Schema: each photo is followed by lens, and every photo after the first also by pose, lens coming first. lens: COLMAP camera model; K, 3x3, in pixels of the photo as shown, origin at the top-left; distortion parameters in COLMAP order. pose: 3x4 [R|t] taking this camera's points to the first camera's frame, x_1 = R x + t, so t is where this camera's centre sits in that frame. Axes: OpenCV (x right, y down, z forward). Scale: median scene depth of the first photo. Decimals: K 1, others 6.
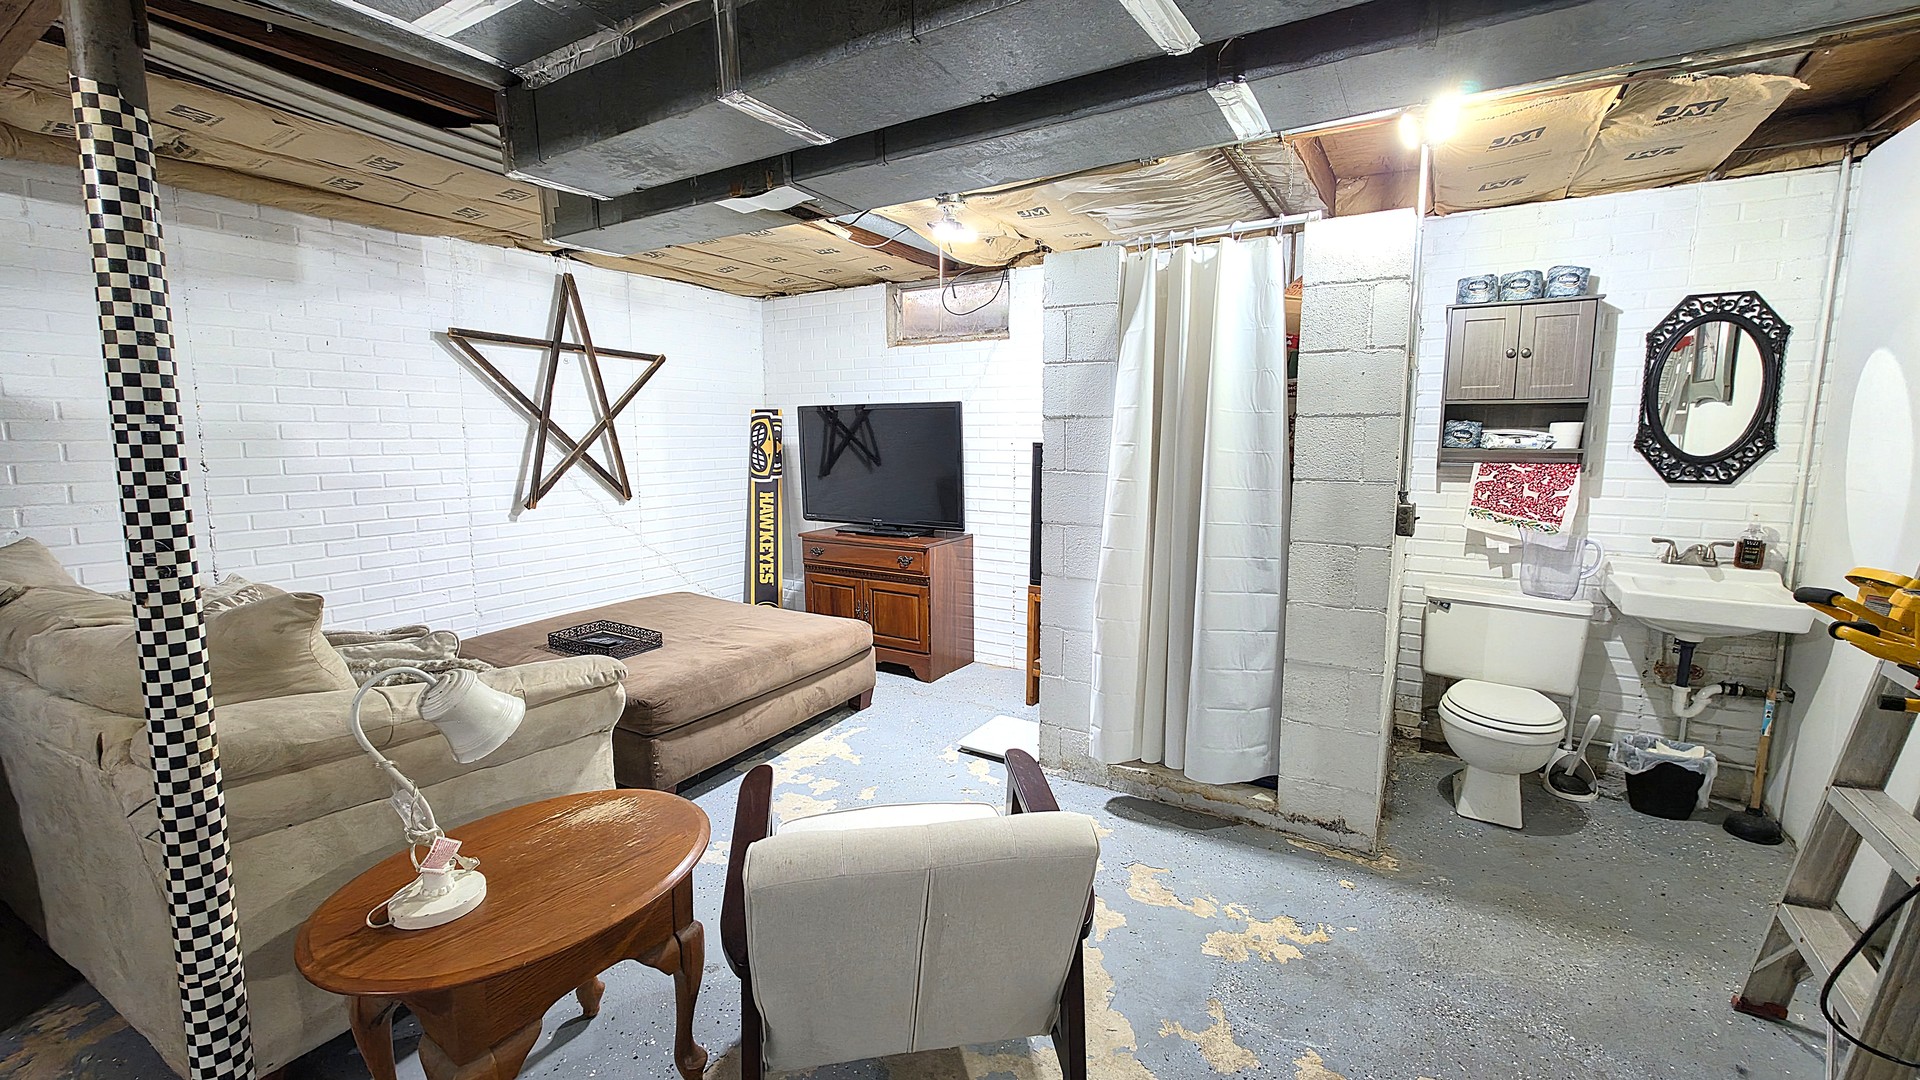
lens RADIAL K [[764.6, 0, 962.1], [0, 764.6, 529.5], [0, 0, 1]] dist [-0.001234, -0.000197]
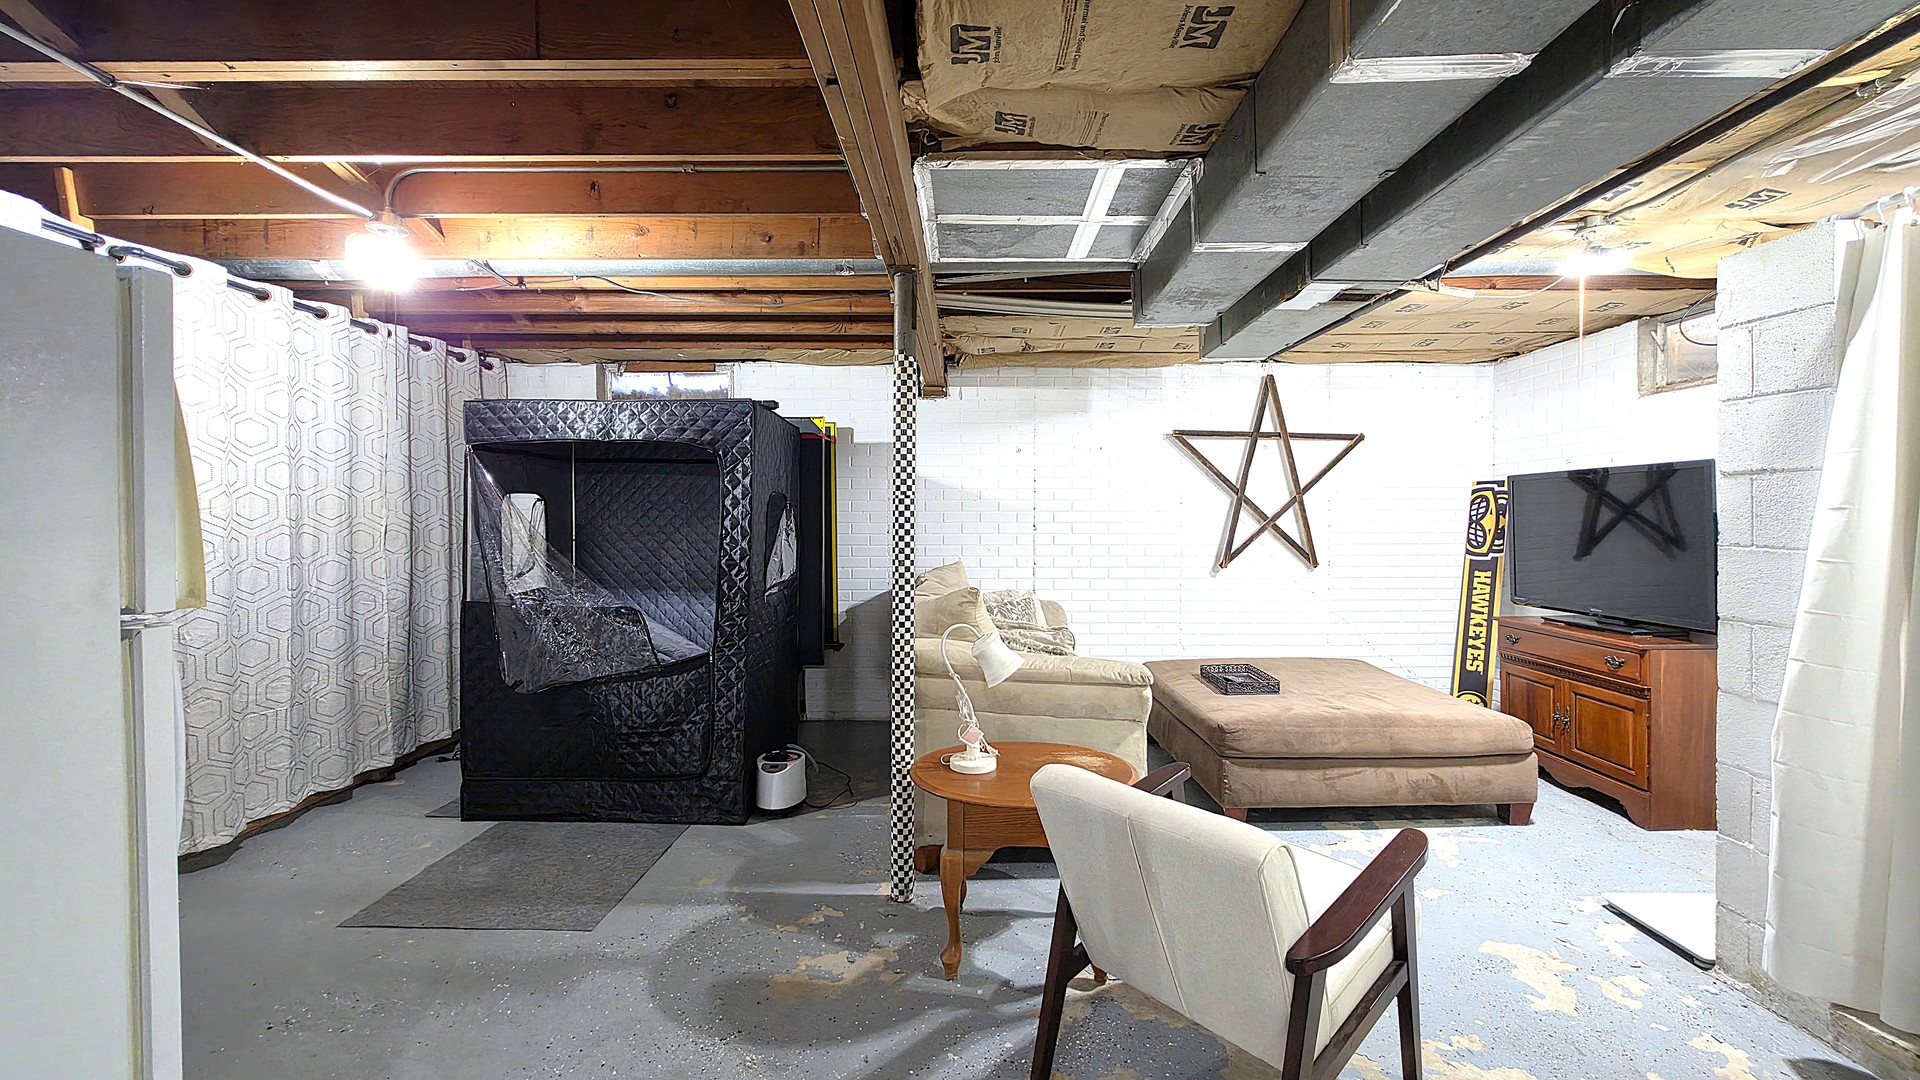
lens RADIAL K [[764.6, 0, 972.5], [0, 764.6, 534.8], [0, 0, 1]] dist [-0.001234, -0.000197]
pose [[0.519739, 0.019596, -0.854101, 0.255602], [-0.105270, 0.993587, -0.041263, 0.012296], [0.847815, 0.111357, 0.518469, 0.011505]]
